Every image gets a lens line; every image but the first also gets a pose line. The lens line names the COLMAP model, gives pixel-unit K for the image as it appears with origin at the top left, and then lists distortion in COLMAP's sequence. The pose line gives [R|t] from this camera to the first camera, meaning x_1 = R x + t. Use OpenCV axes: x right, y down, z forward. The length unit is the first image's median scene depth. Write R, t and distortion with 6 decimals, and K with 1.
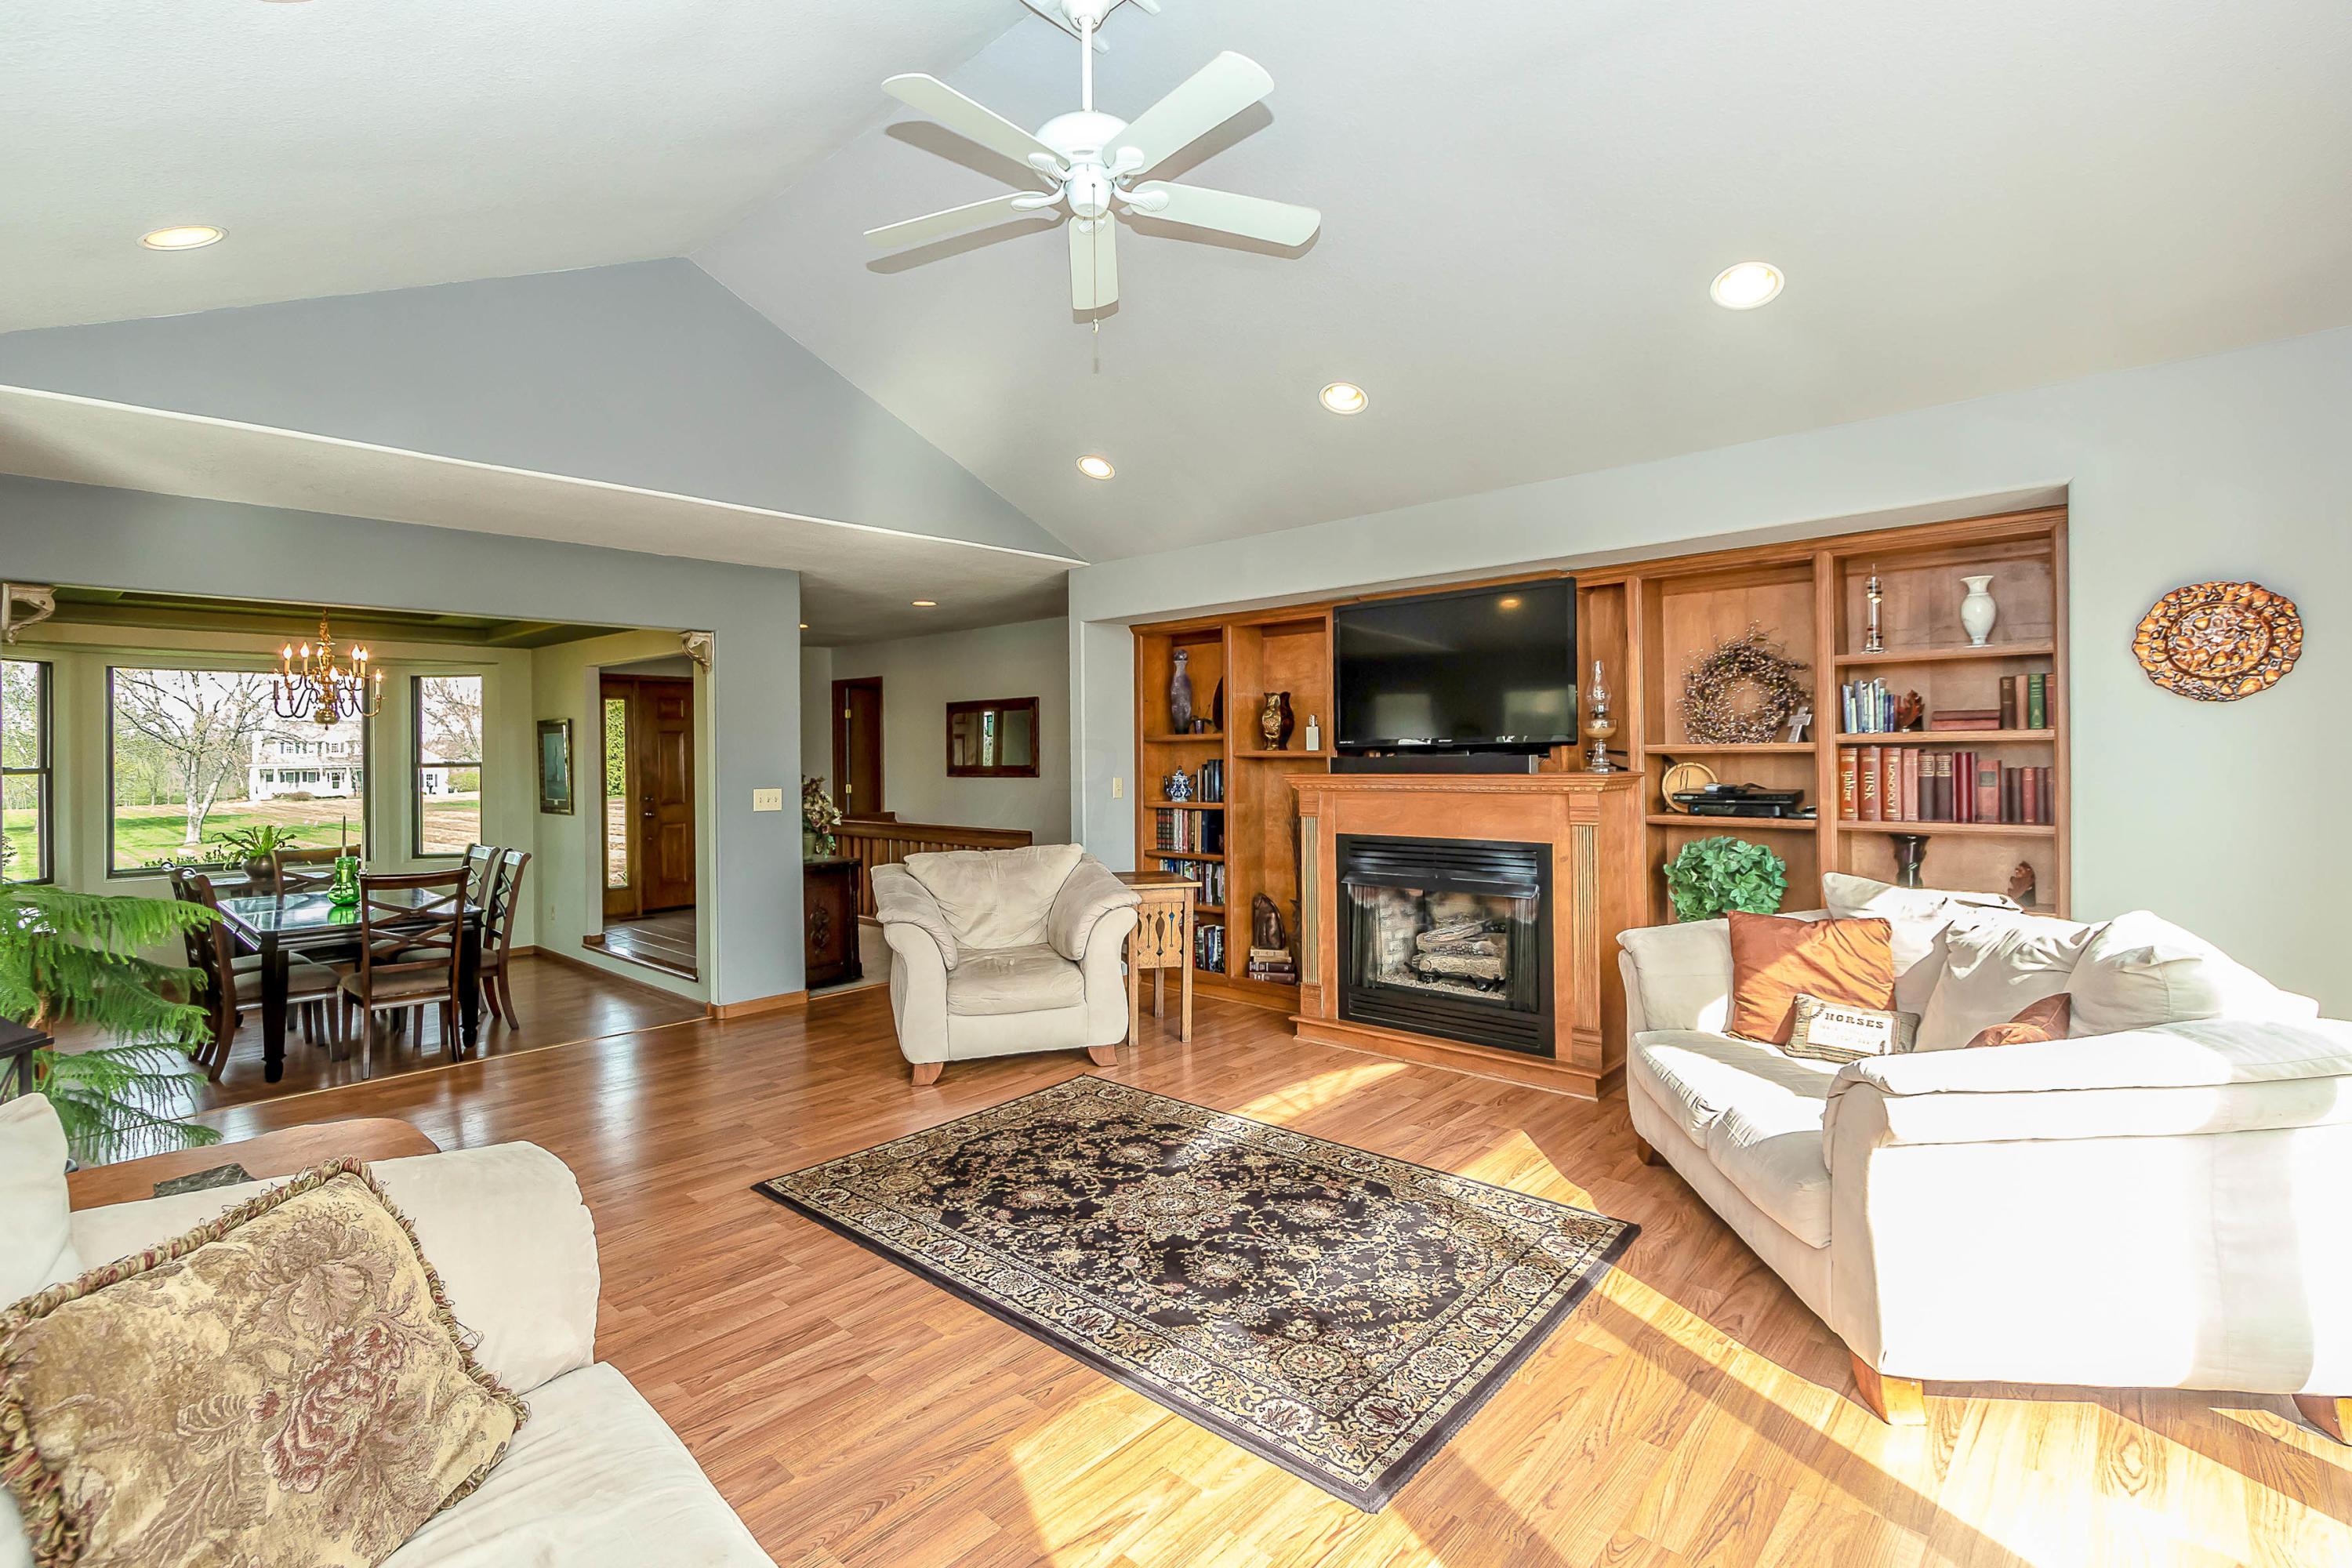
lens RADIAL K [[1080.8, 0, 1168.1], [0, 1080.8, 781.2], [0, 0, 1]] dist [0.008907, -0.001908]
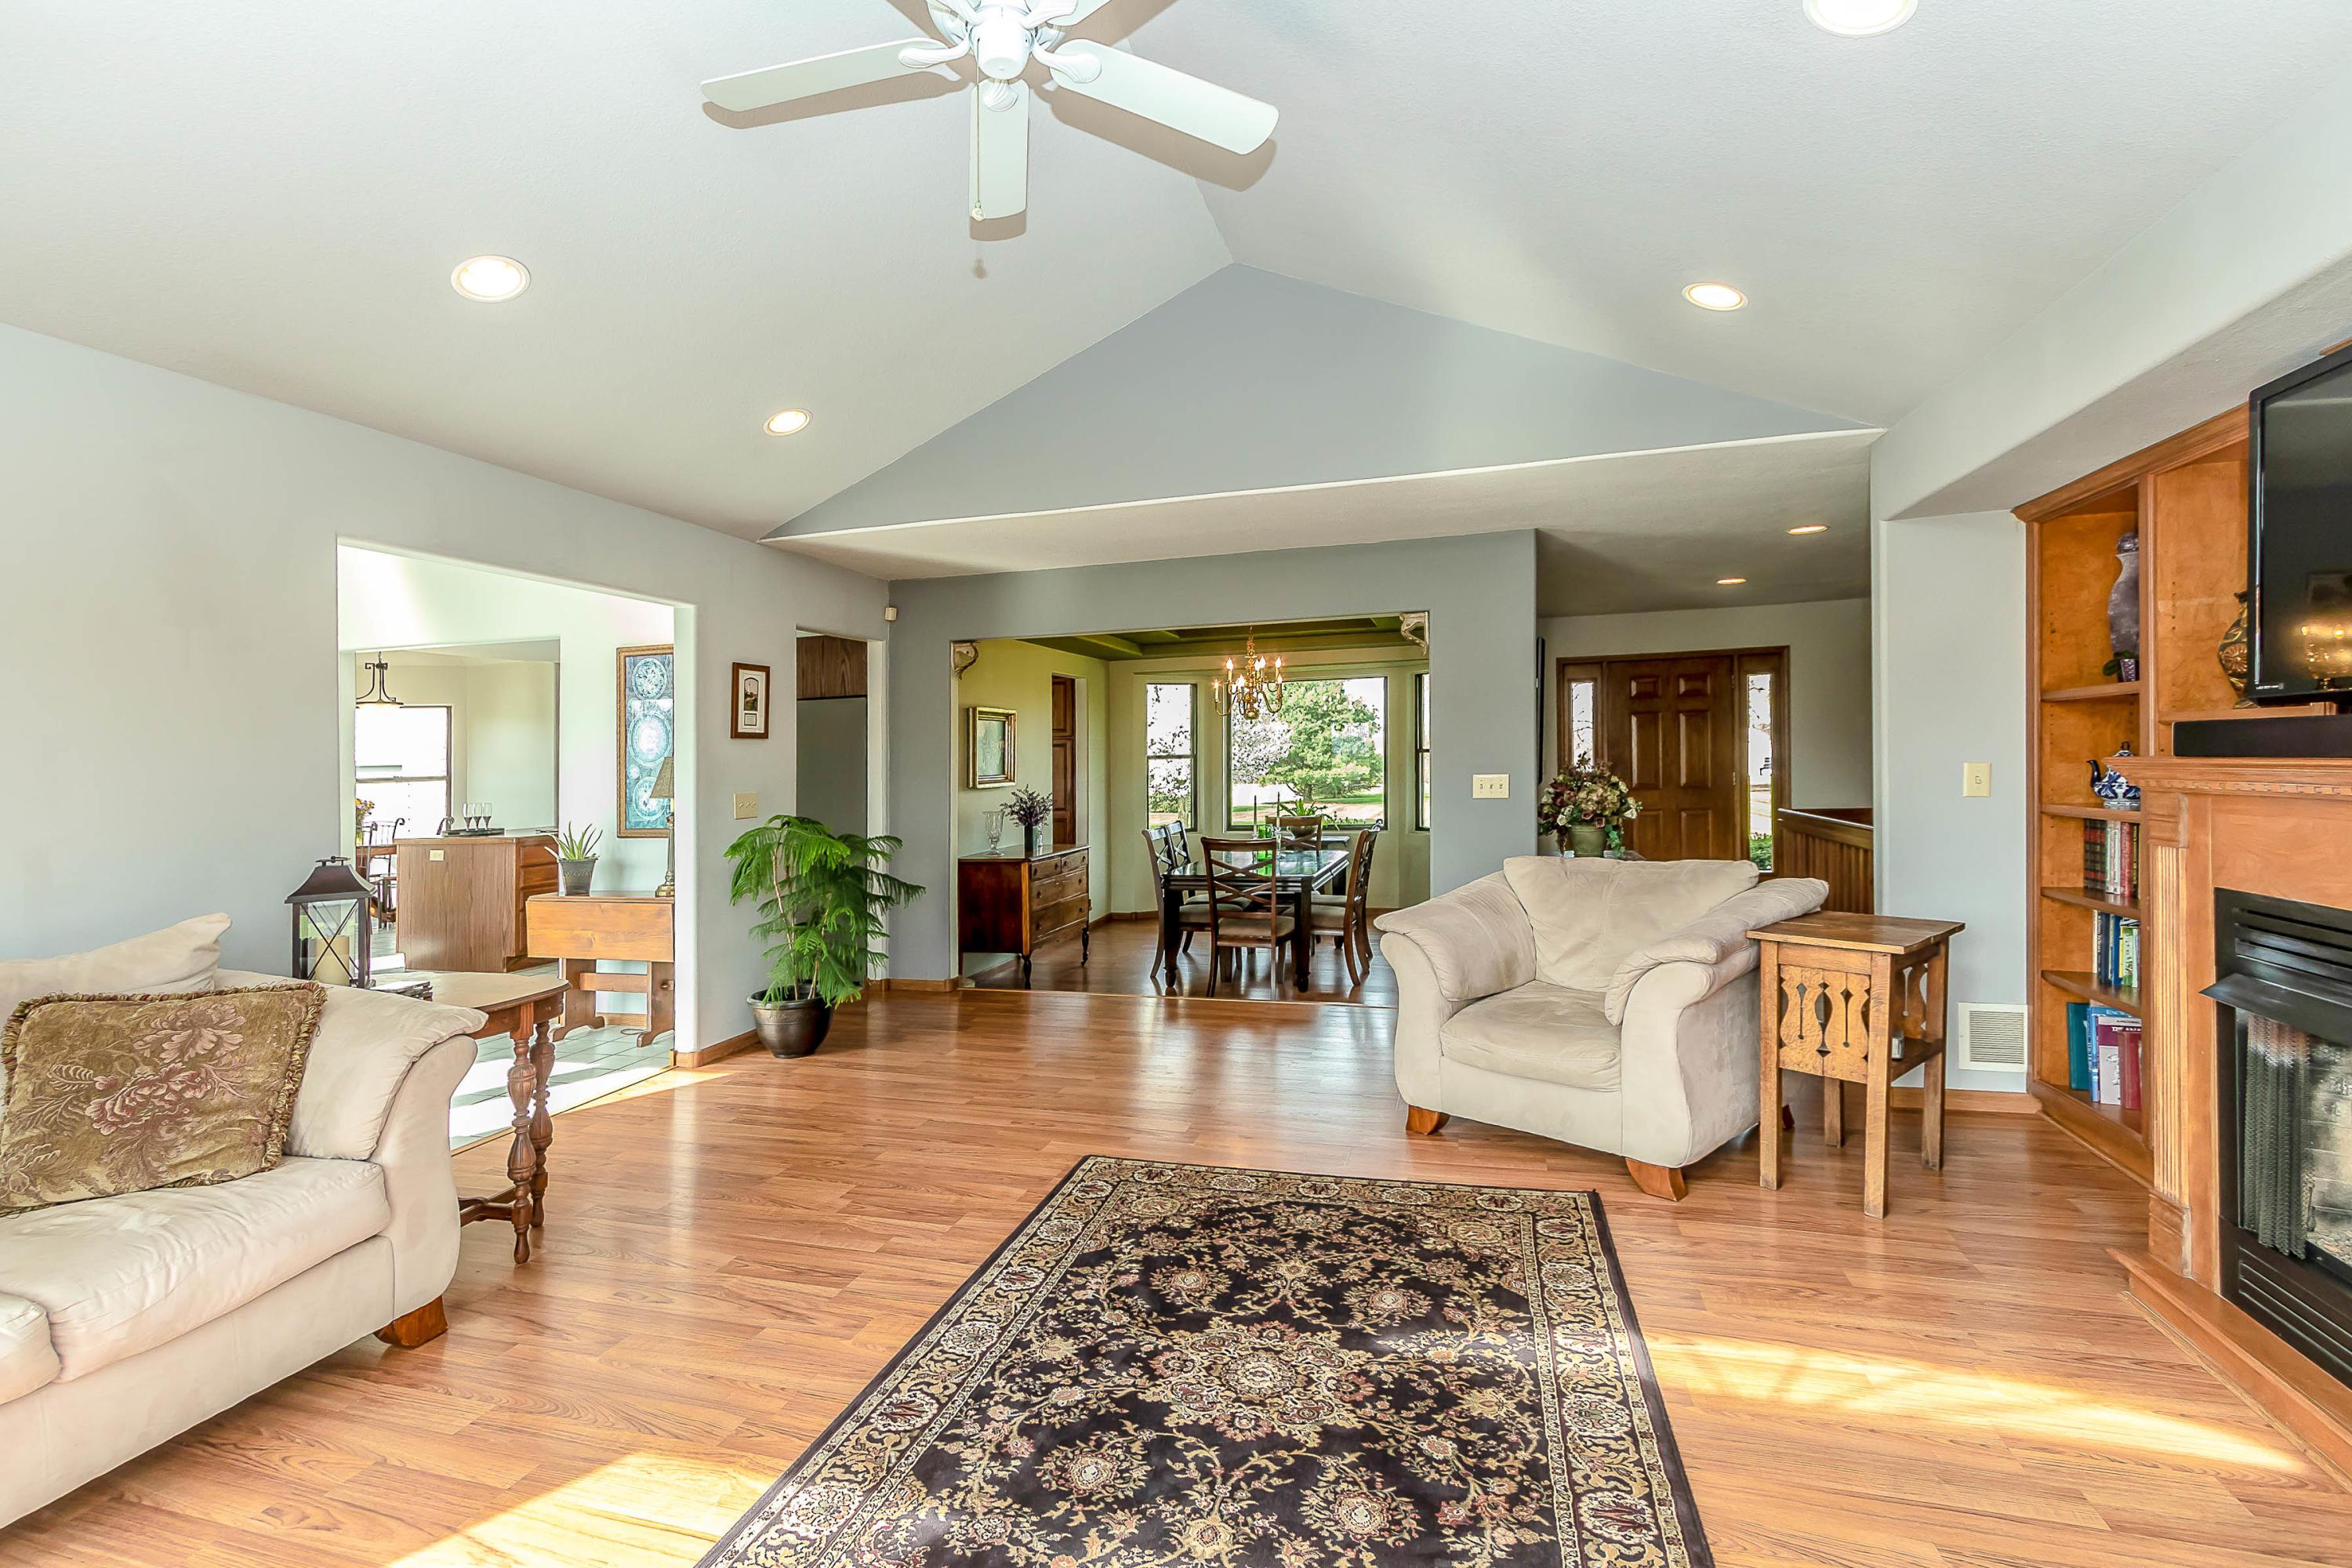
lens RADIAL K [[1080.8, 0, 1170.5], [0, 1080.8, 759.8], [0, 0, 1]] dist [0.008907, -0.001908]
pose [[0.434627, 0.000885, -0.900610, 0.572724], [-0.005051, 0.999986, -0.001455, -0.004007], [0.900597, 0.005181, 0.434625, 0.607497]]
